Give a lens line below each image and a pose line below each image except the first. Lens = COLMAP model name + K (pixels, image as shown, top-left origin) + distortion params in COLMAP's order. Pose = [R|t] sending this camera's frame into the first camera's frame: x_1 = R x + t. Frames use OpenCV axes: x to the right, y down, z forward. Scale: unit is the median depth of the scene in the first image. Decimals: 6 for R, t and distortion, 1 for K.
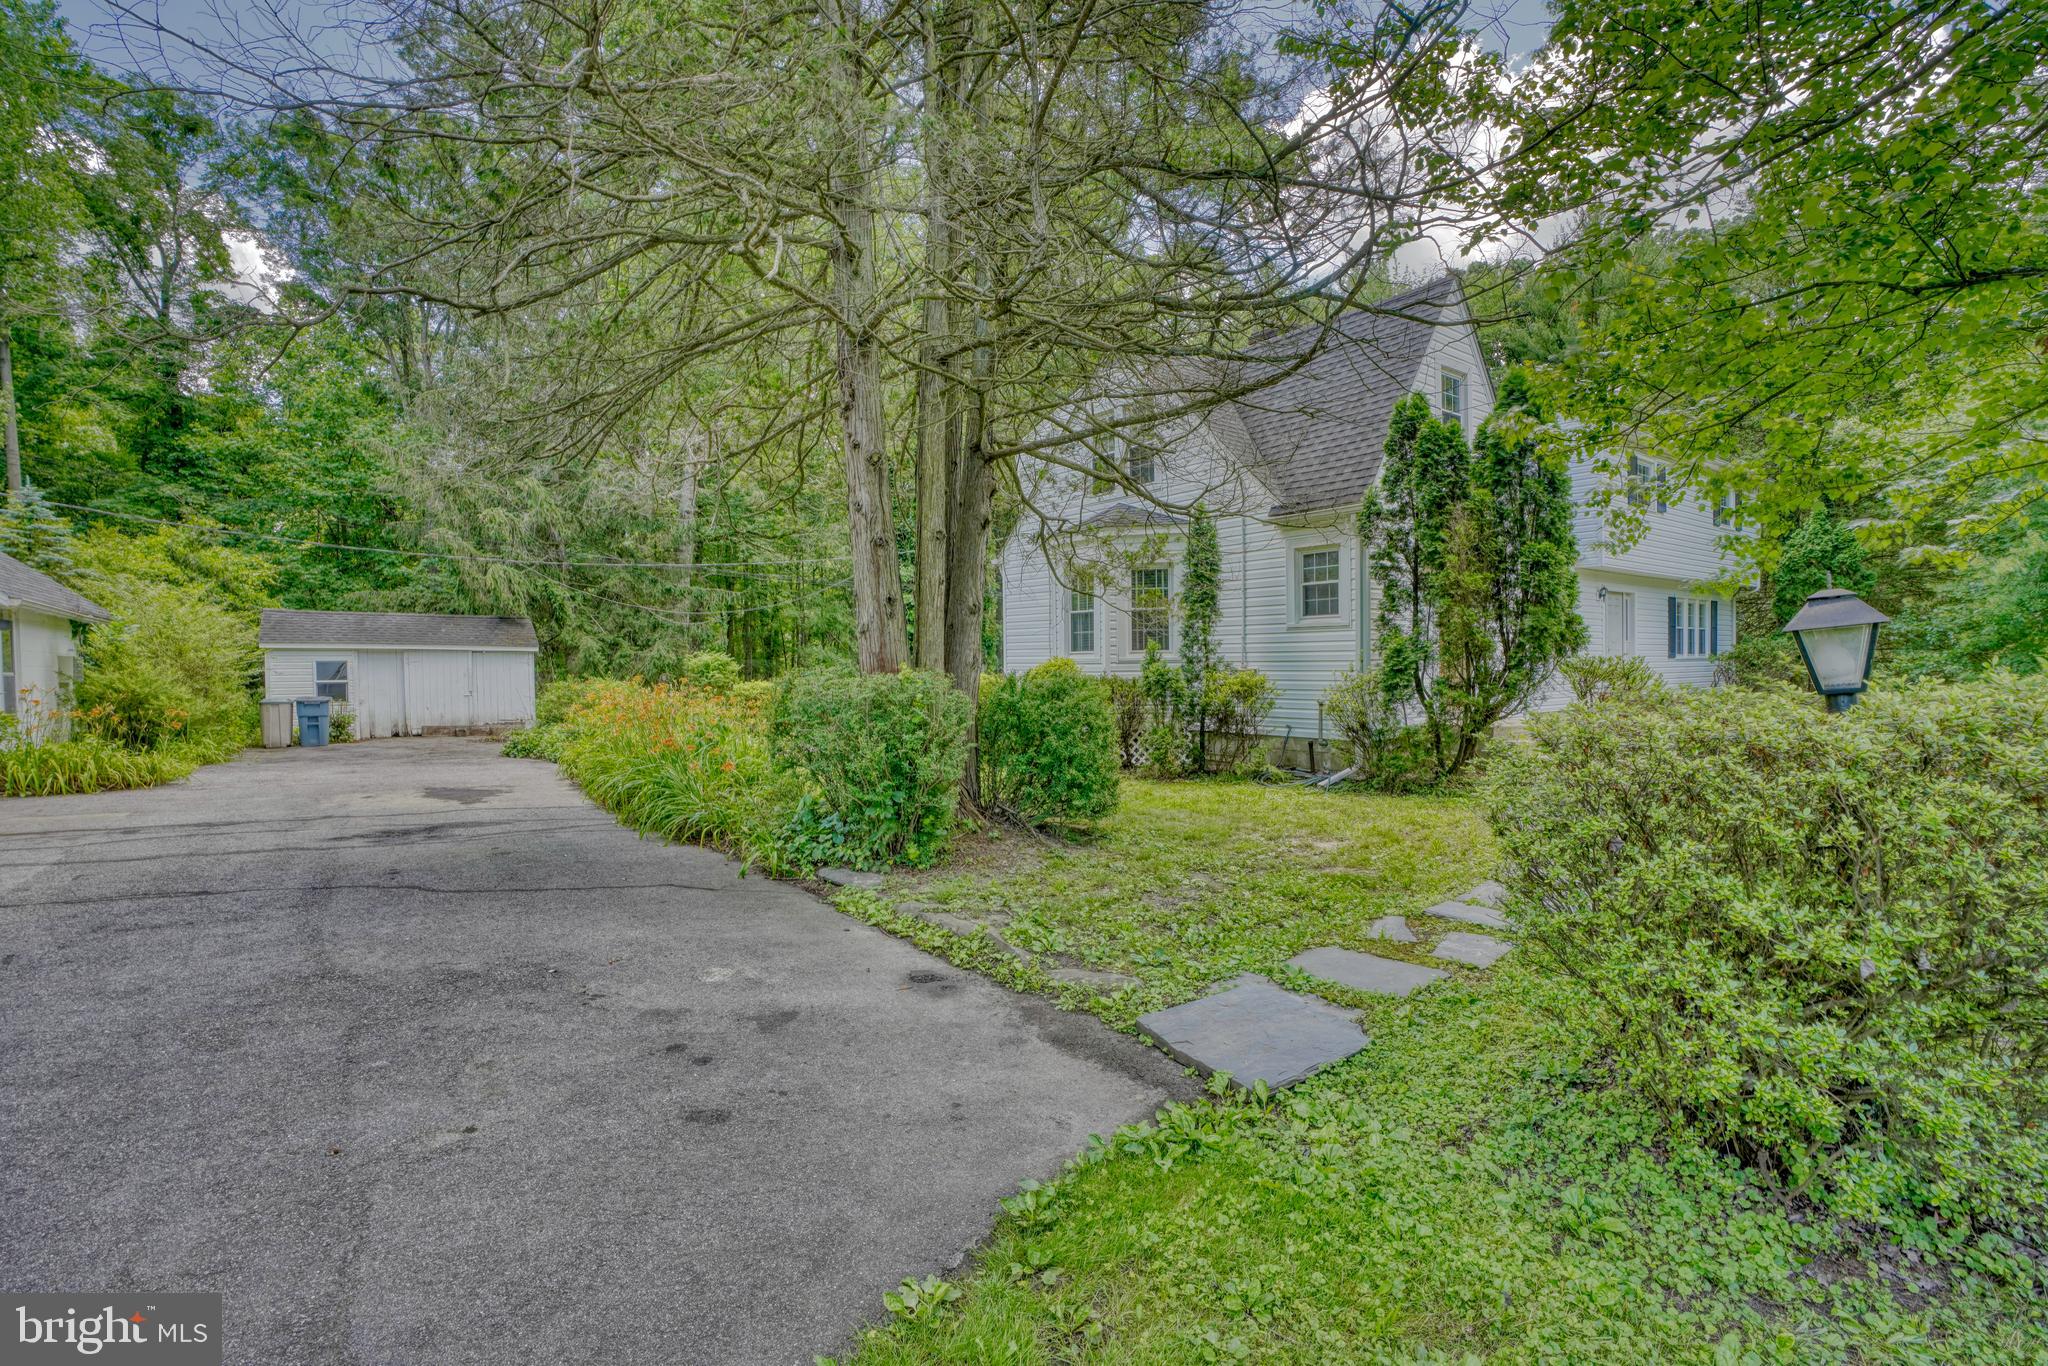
lens RADIAL K [[936.5, 0, 1017.6], [0, 936.5, 660.1], [0, 0, 1]] dist [-0.021120, 0.000537]
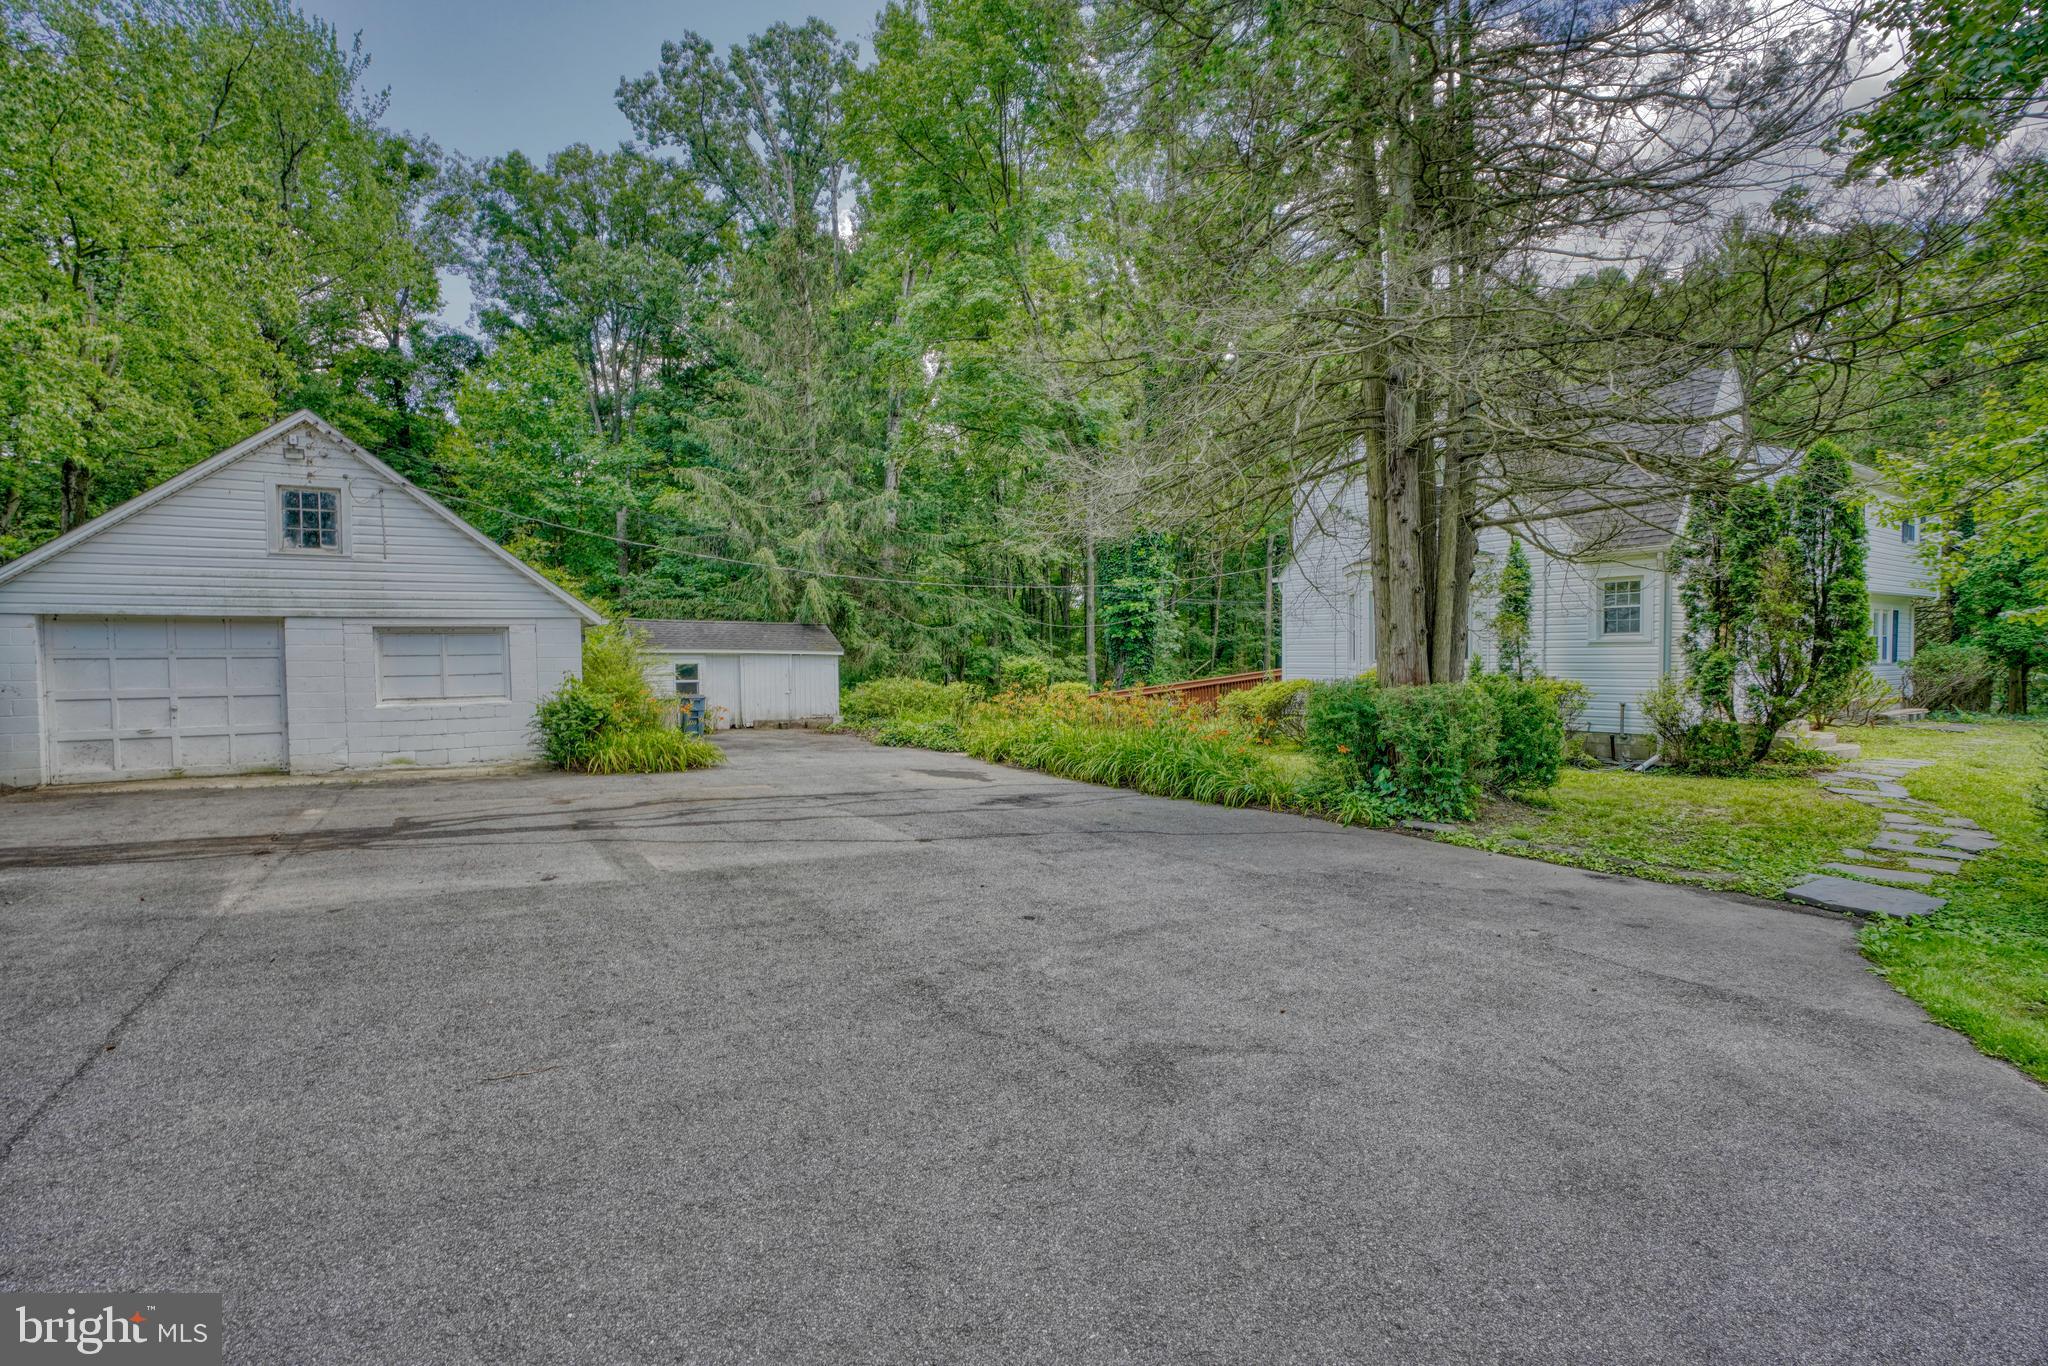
lens RADIAL K [[941.0, 0, 1025.0], [0, 941.0, 655.8], [0, 0, 1]] dist [-0.023916, 0.000060]
pose [[0.999289, 0.002730, -0.037594, -0.278799], [-0.002751, 0.999996, -0.000495, -0.010065], [0.037593, 0.000598, 0.999293, -0.172099]]
